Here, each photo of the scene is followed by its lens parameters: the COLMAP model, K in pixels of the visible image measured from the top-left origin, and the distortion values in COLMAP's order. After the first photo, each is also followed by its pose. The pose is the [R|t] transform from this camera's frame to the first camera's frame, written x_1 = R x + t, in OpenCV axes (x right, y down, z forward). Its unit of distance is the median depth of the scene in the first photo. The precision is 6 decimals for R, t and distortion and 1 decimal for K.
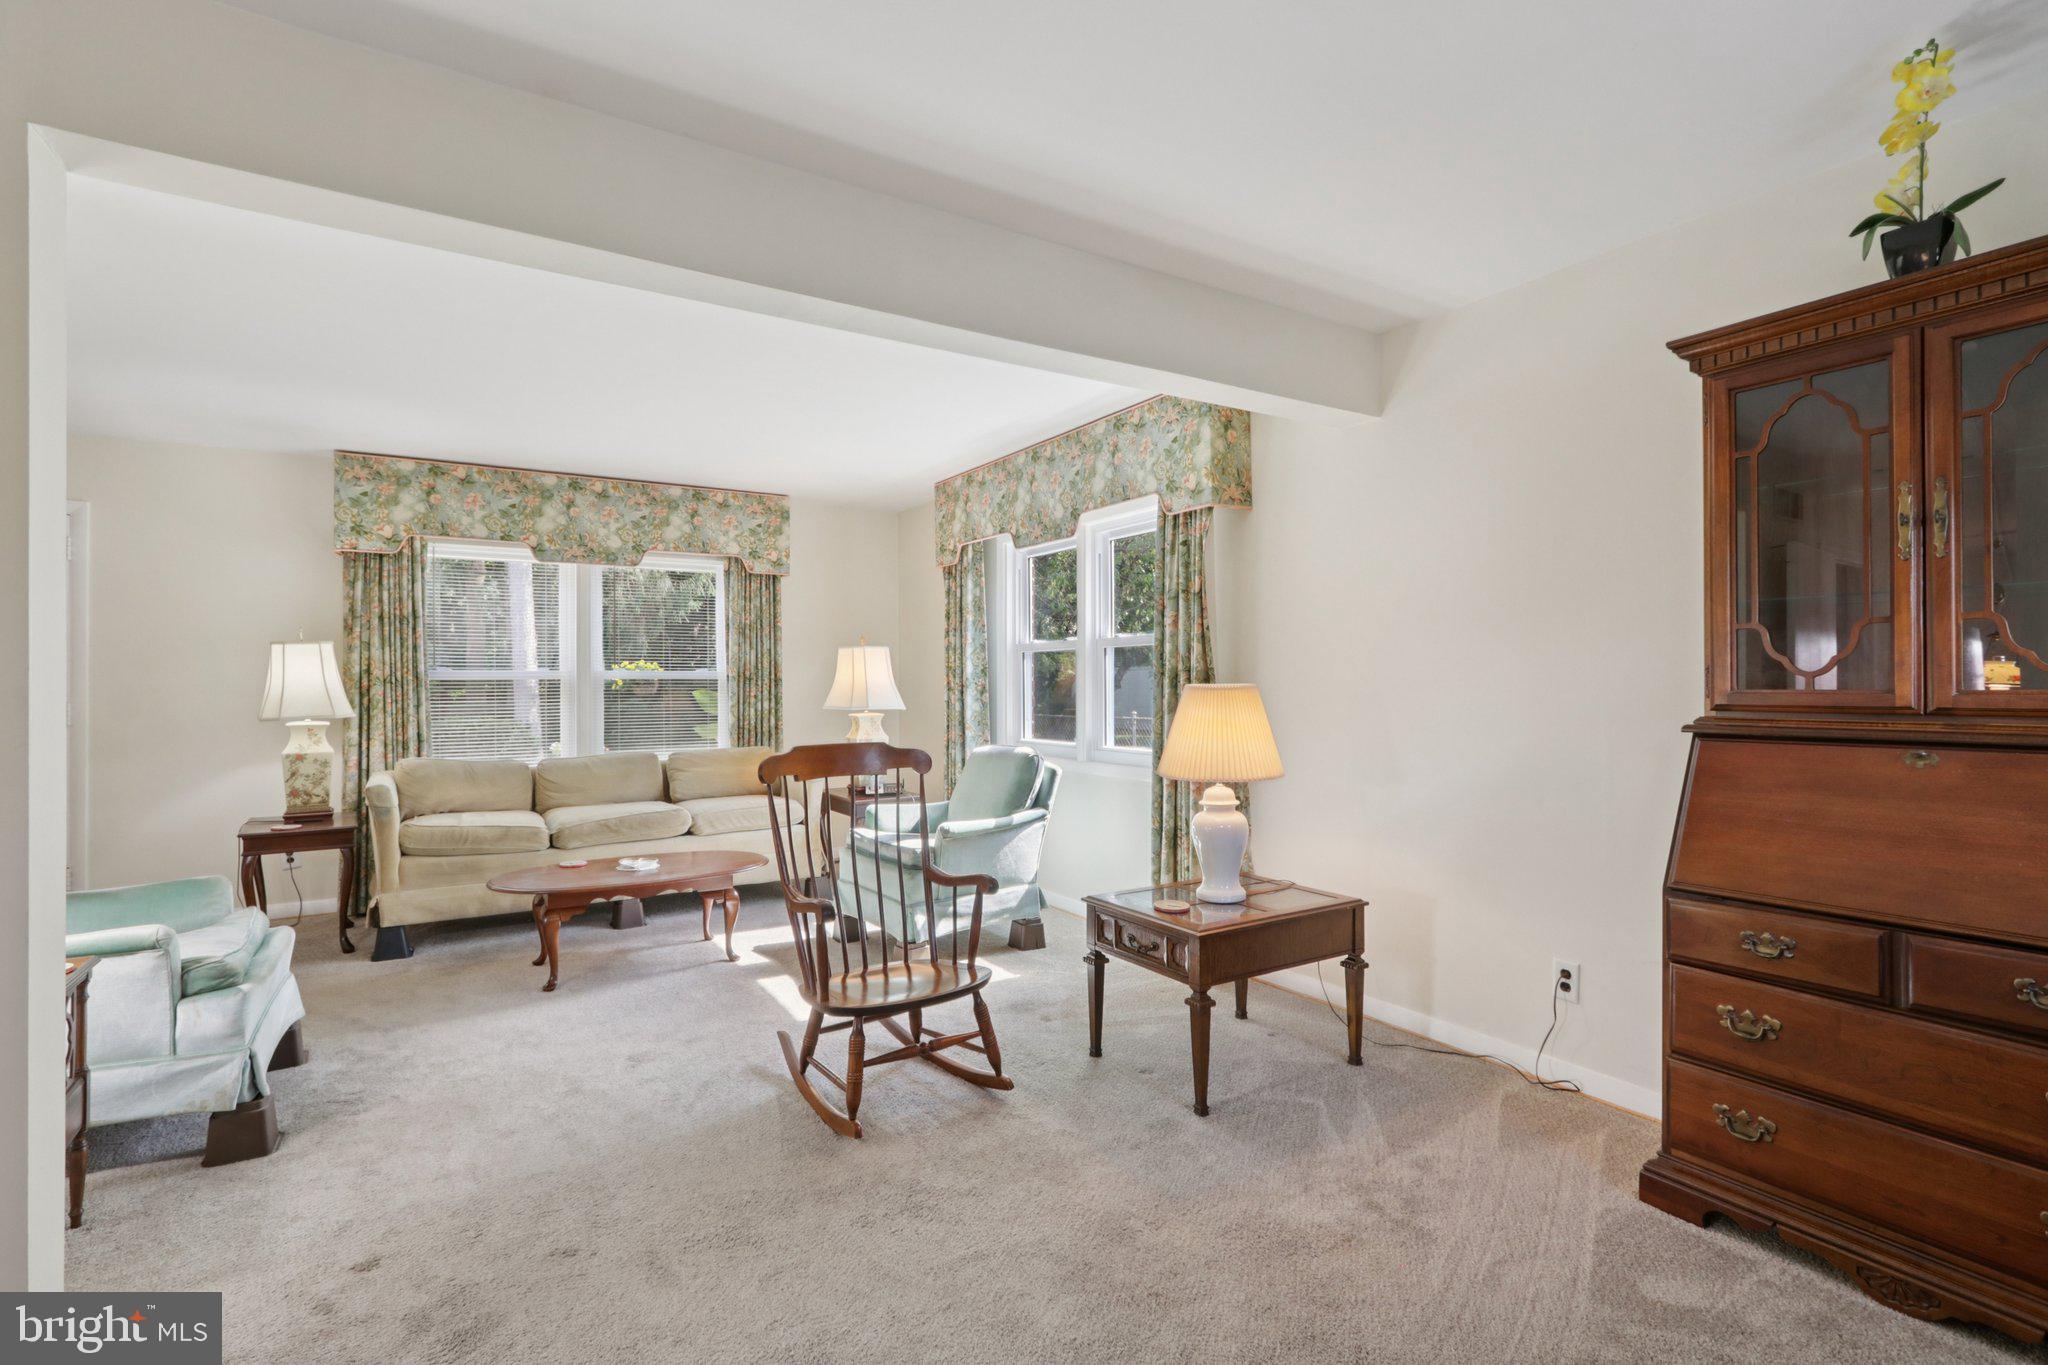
lens RADIAL K [[954.2, 0, 1007.8], [0, 954.2, 682.4], [0, 0, 1]] dist [-0.017331, 0.004619]
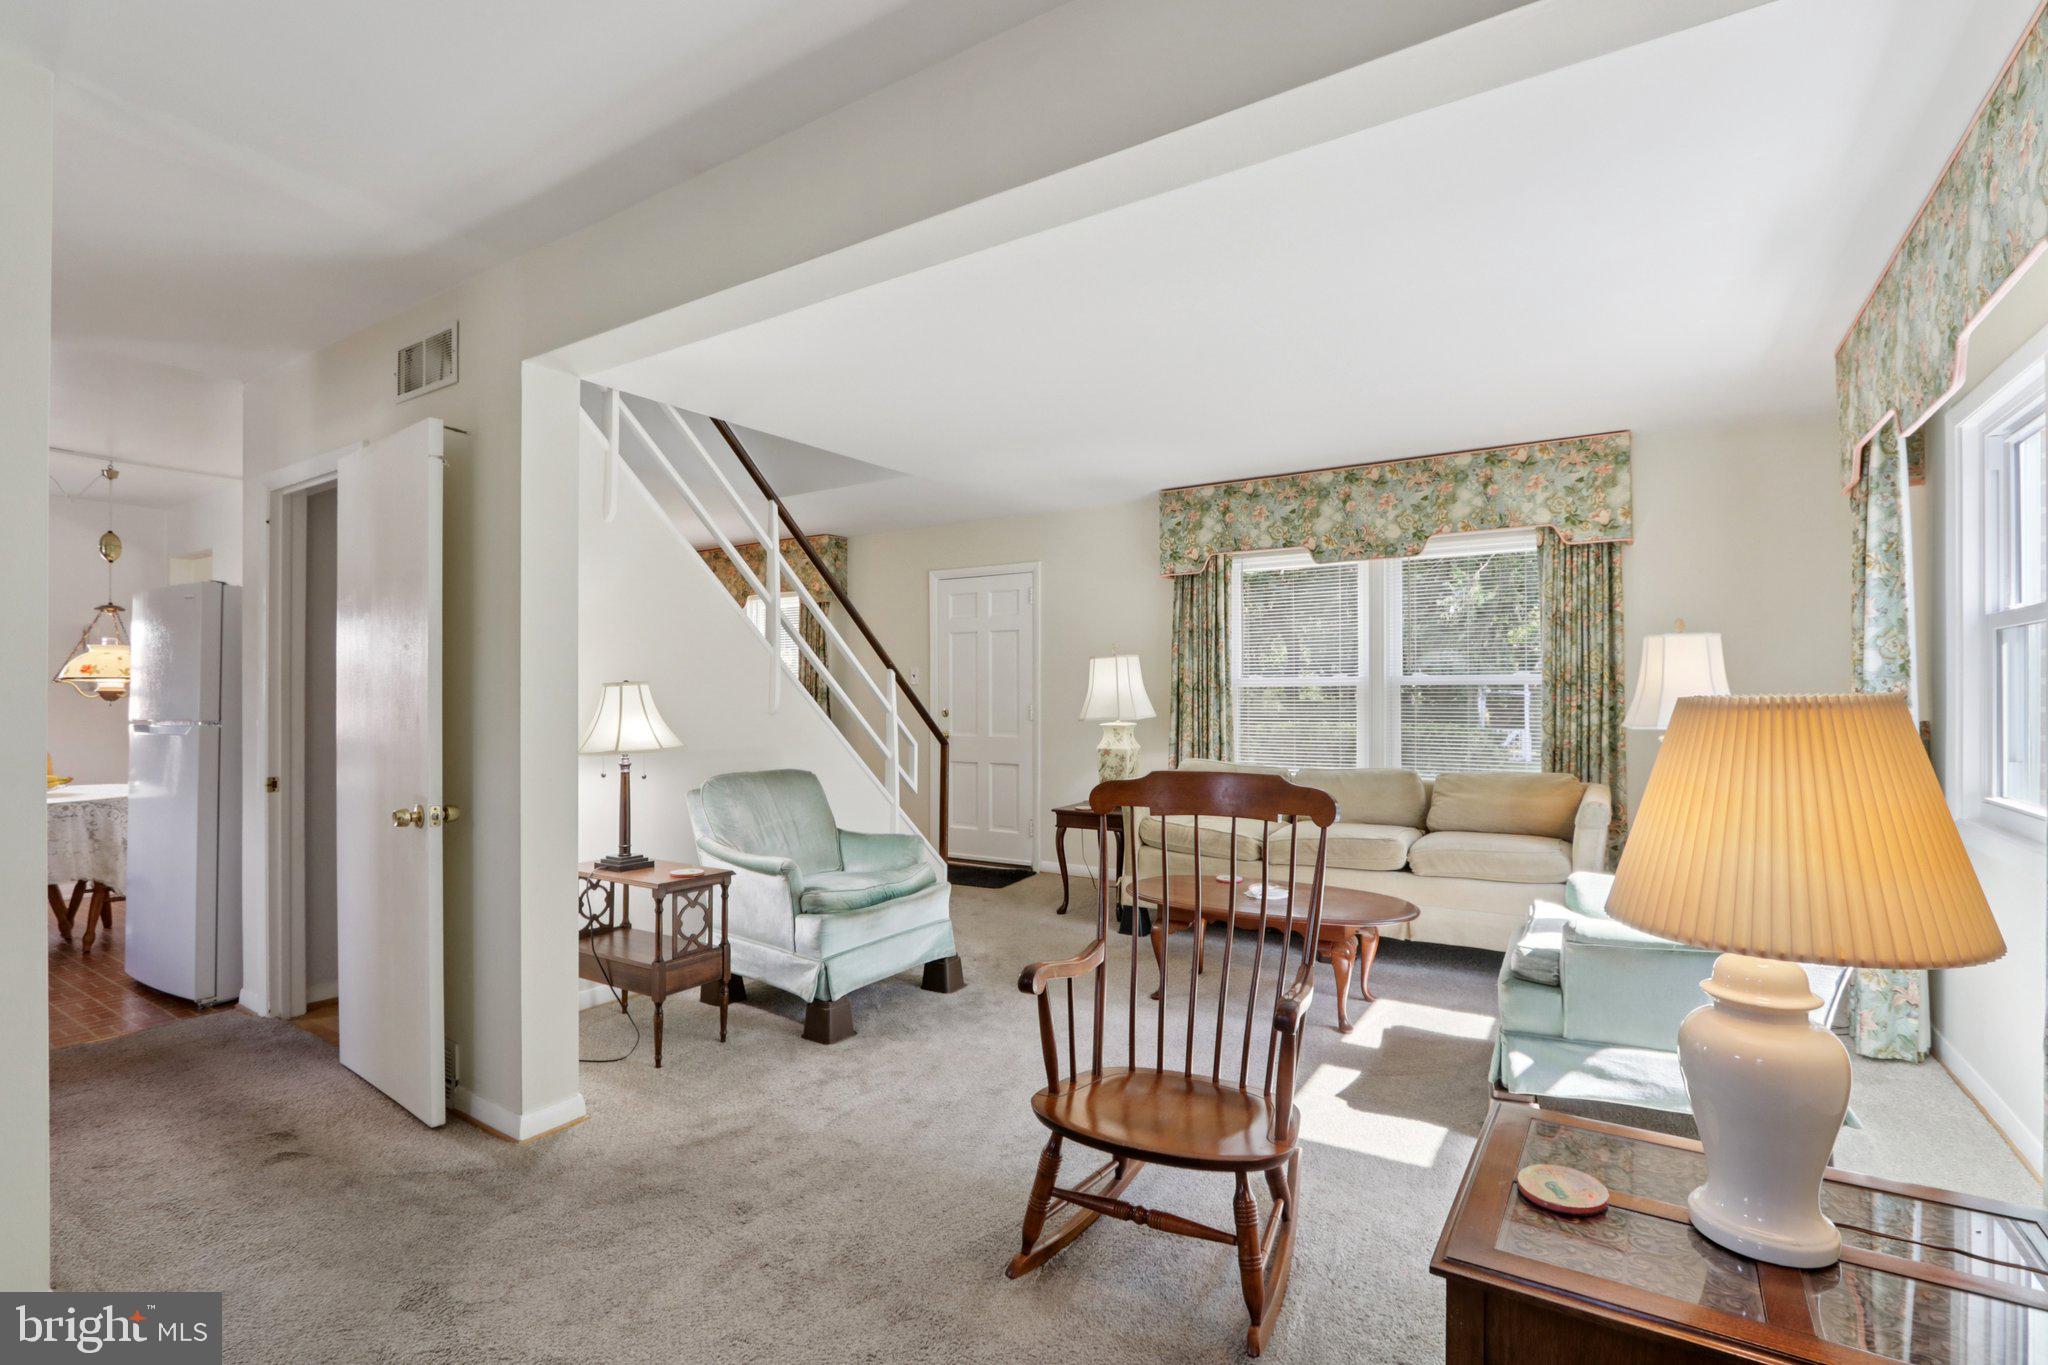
lens RADIAL K [[954.2, 0, 1028.4], [0, 954.2, 691.0], [0, 0, 1]] dist [-0.017331, 0.004619]
pose [[0.421268, 0.001481, -0.906935, 0.302482], [0.002473, 0.999993, 0.002782, -0.001875], [0.906933, -0.003415, 0.421262, 0.375362]]
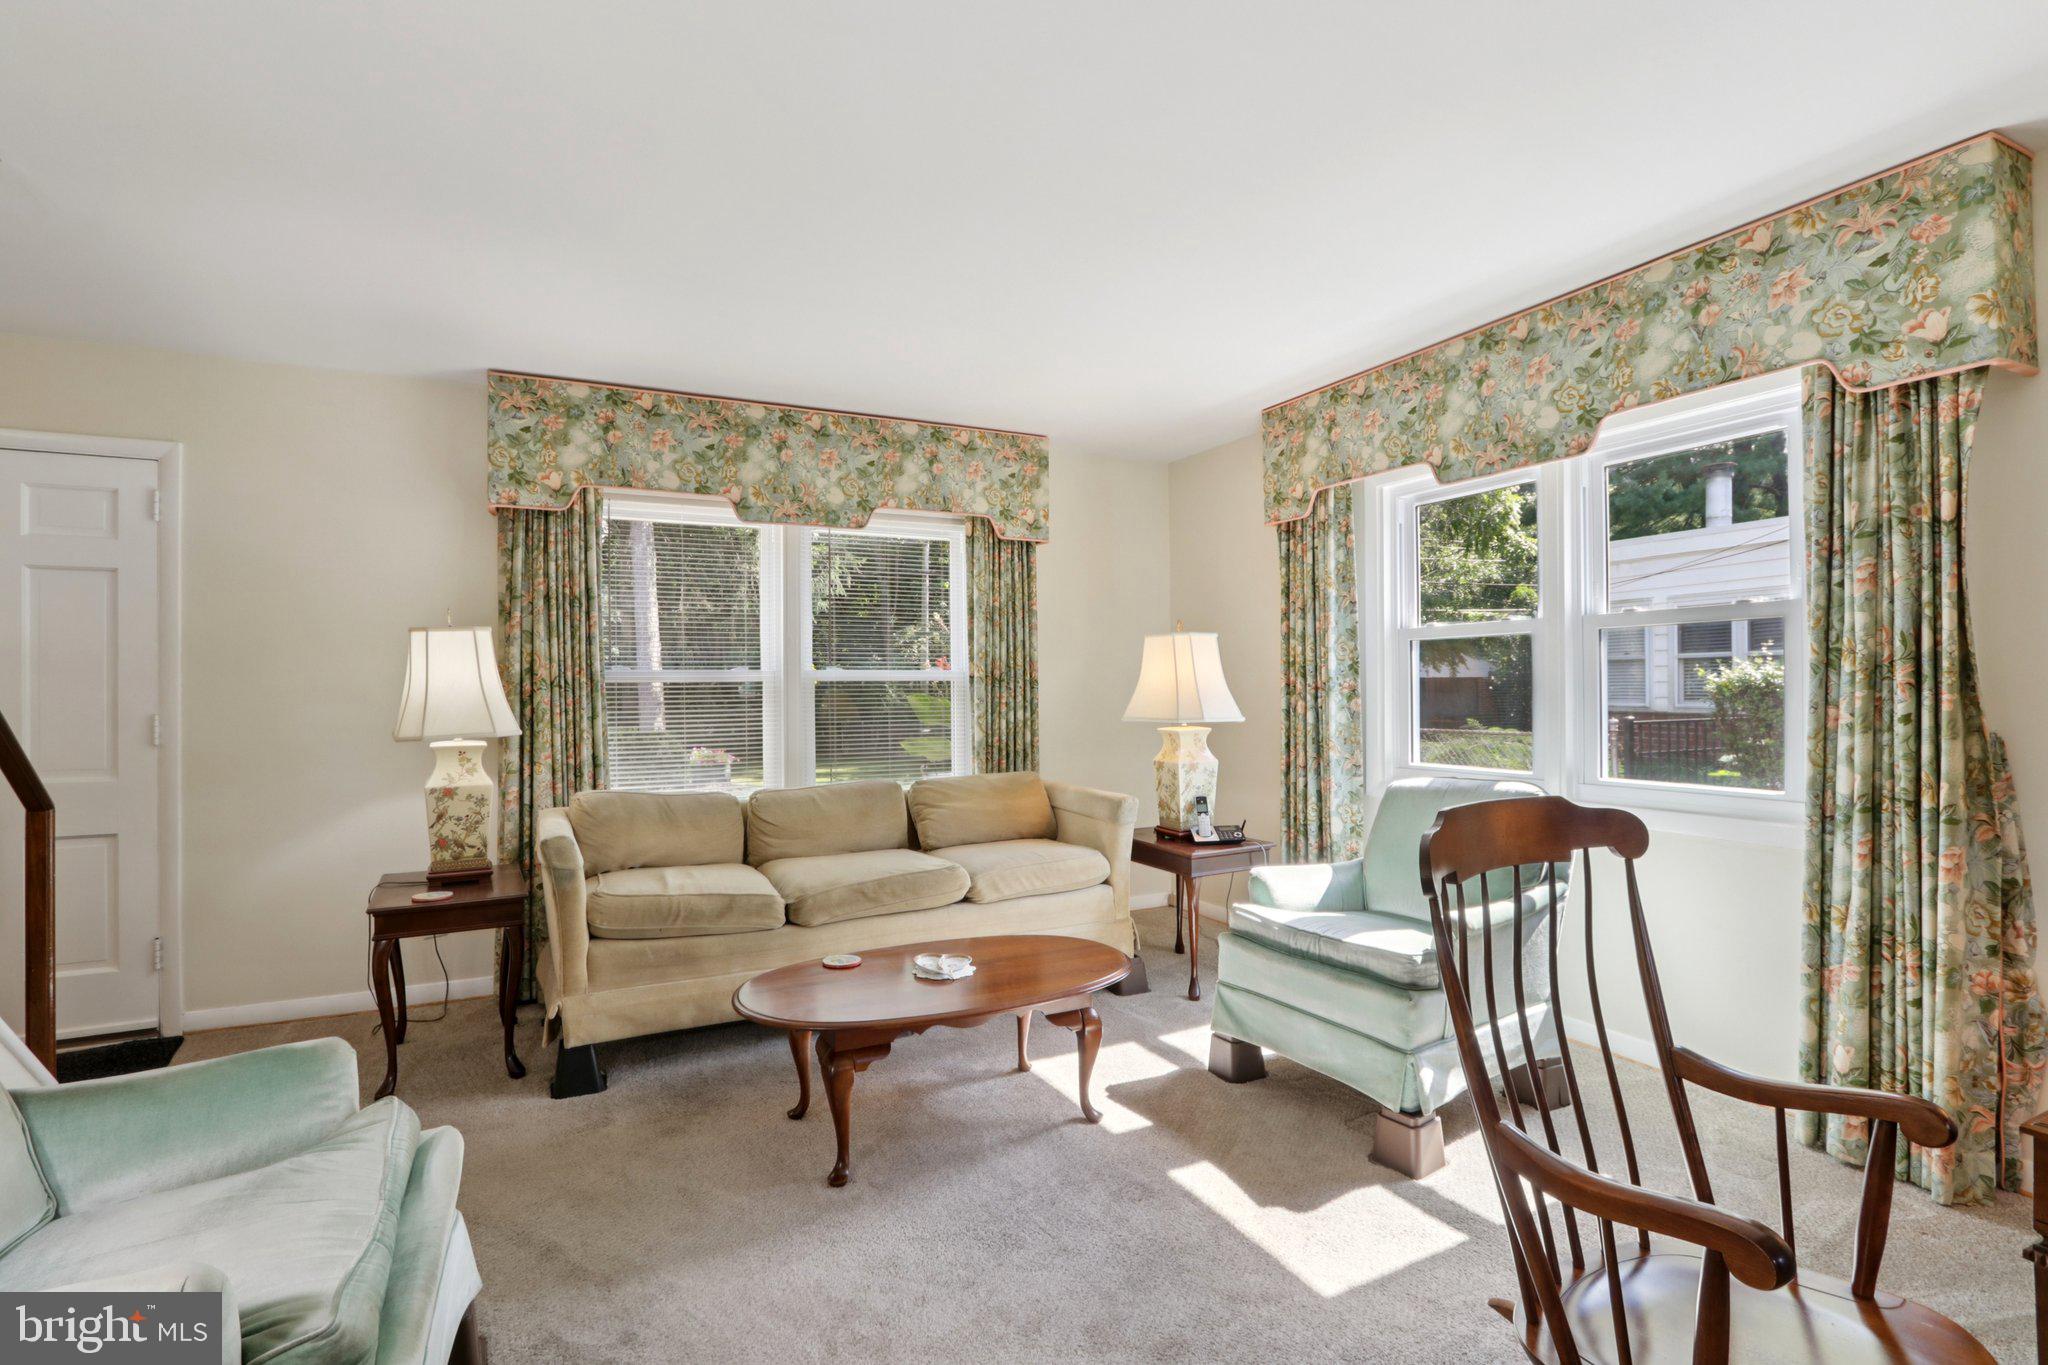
lens RADIAL K [[954.2, 0, 978.3], [0, 954.2, 684.8], [0, 0, 1]] dist [-0.017331, 0.004619]
pose [[0.993962, -0.002941, -0.109688, -0.265910], [0.002770, 0.999995, -0.001714, 0.001616], [0.109692, 0.001400, 0.993965, 0.325463]]
